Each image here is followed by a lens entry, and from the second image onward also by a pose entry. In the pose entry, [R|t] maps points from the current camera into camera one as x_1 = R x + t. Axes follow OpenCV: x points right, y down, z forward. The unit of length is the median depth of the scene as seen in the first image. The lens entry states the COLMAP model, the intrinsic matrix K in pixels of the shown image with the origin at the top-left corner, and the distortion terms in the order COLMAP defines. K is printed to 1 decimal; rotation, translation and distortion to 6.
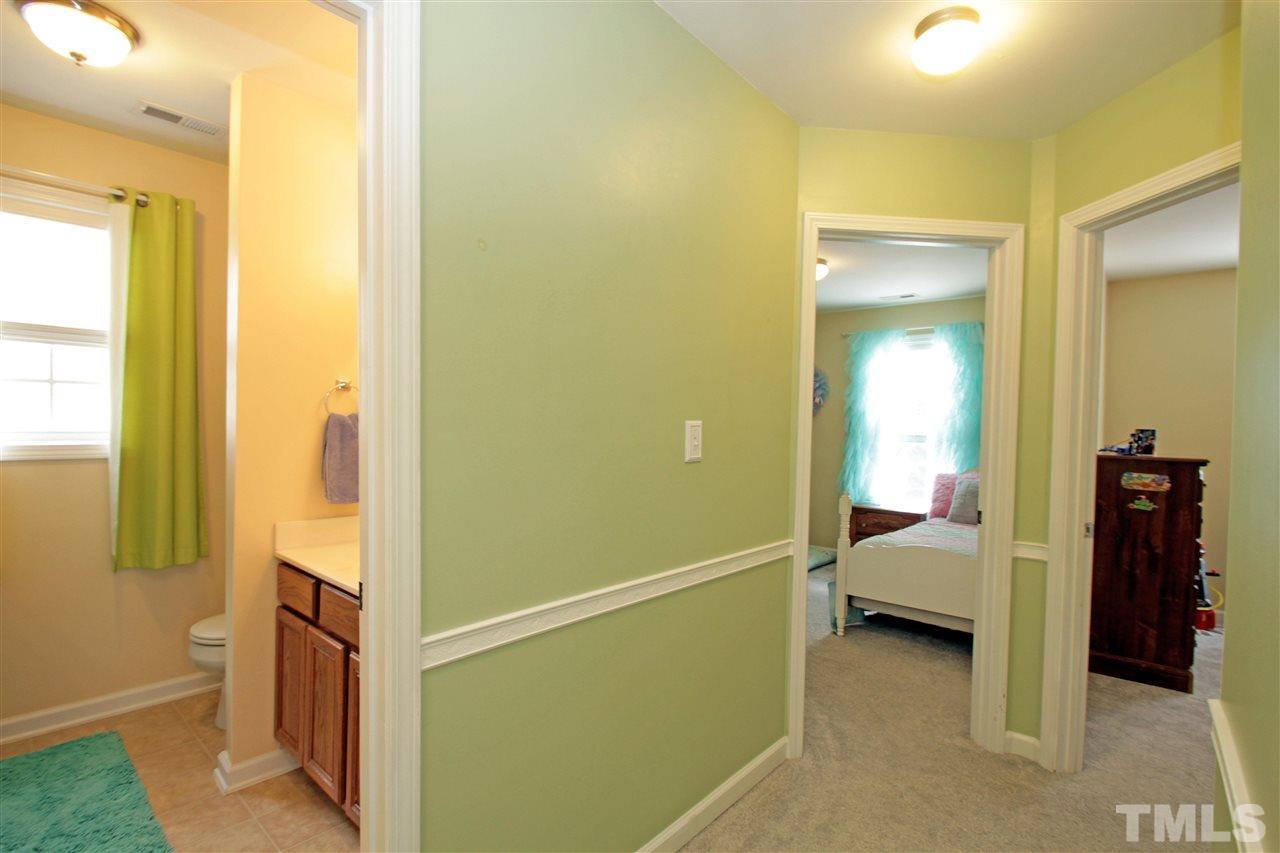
lens RADIAL K [[596.0, 0, 646.0], [0, 596.0, 438.2], [0, 0, 1]] dist [-0.000016, -0.011357]
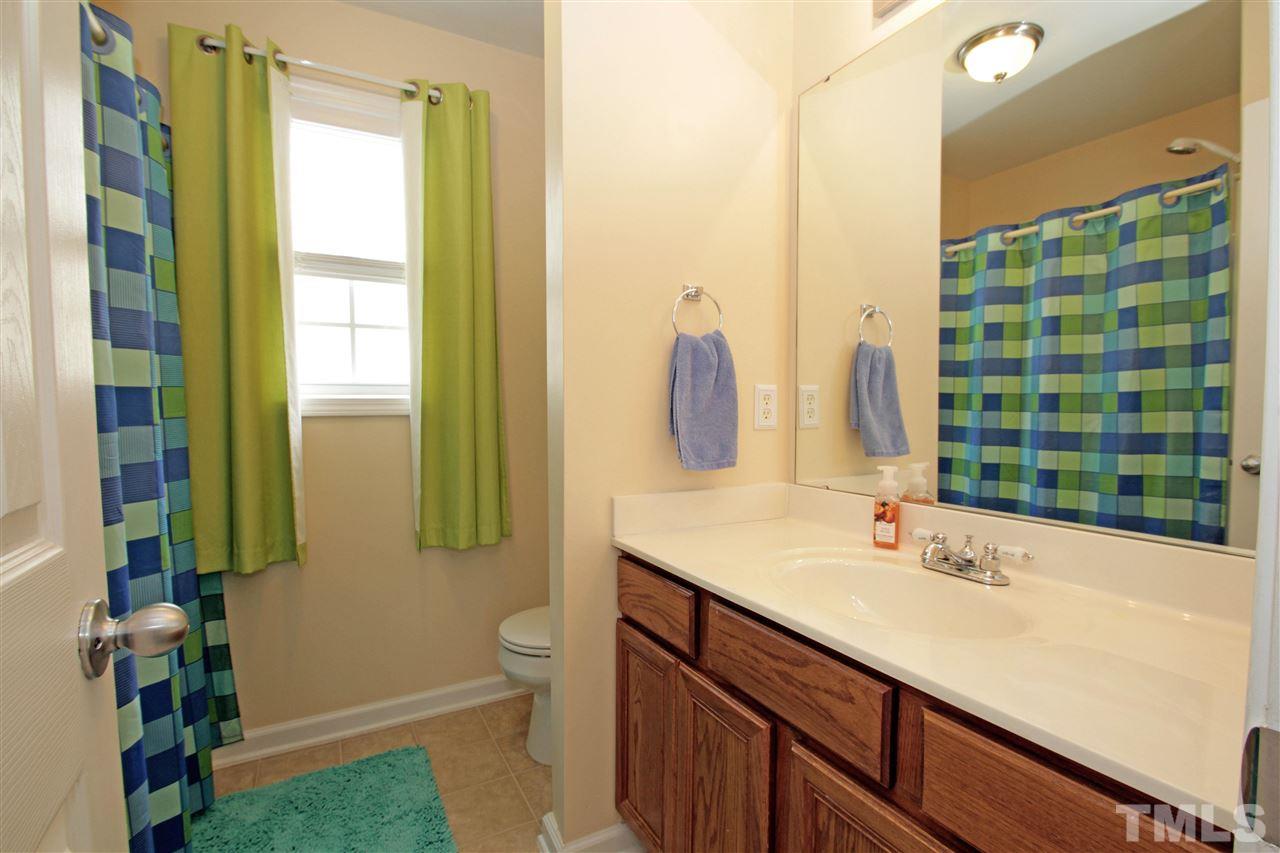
lens RADIAL K [[596.0, 0, 646.0], [0, 596.0, 438.2], [0, 0, 1]] dist [-0.000016, -0.011357]
pose [[0.936377, -0.007854, -0.350907, -0.352106], [0.016391, 0.999637, 0.021367, 0.063594], [0.350612, -0.025759, 0.936167, 0.383486]]
